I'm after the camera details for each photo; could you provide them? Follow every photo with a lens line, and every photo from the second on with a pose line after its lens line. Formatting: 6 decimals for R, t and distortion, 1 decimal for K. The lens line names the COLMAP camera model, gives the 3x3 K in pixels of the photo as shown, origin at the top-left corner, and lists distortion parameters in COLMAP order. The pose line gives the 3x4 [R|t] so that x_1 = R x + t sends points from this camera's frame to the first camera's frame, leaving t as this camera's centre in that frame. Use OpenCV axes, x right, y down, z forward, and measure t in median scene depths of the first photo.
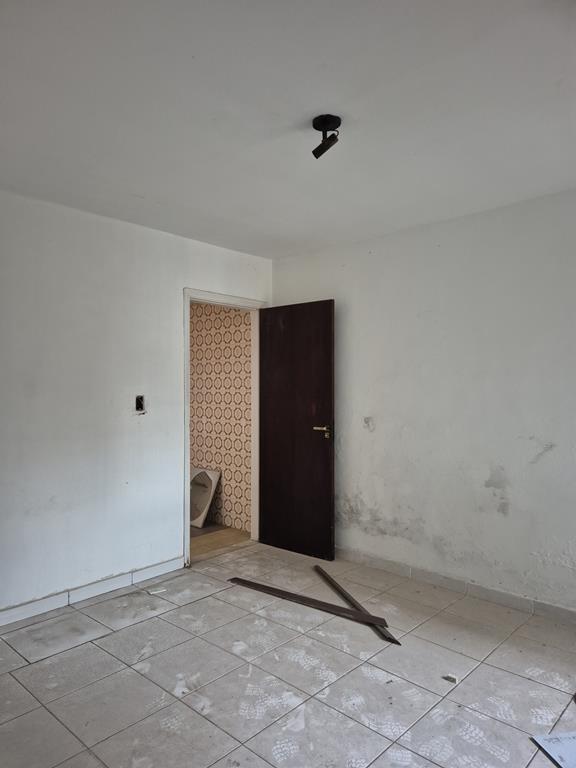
lens RADIAL K [[515.0, 0, 288.0], [0, 515.0, 384.0], [0, 0, 1]] dist [0.050805, -0.040354]
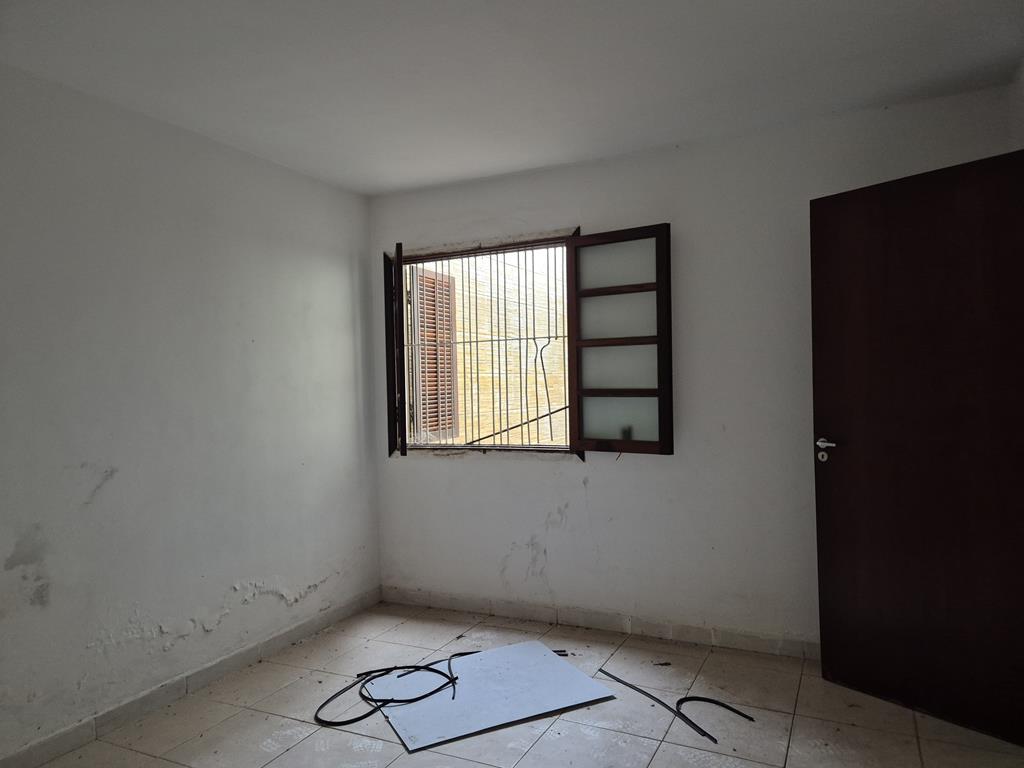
lens RADIAL K [[686.7, 0, 518.9], [0, 686.7, 385.4], [0, 0, 1]] dist [0.050805, -0.040354]
pose [[-0.298030, 0.009822, 0.954506, -0.496405], [0.014978, 0.999872, -0.005613, 0.019775], [-0.954439, 0.012624, -0.298139, 0.743401]]
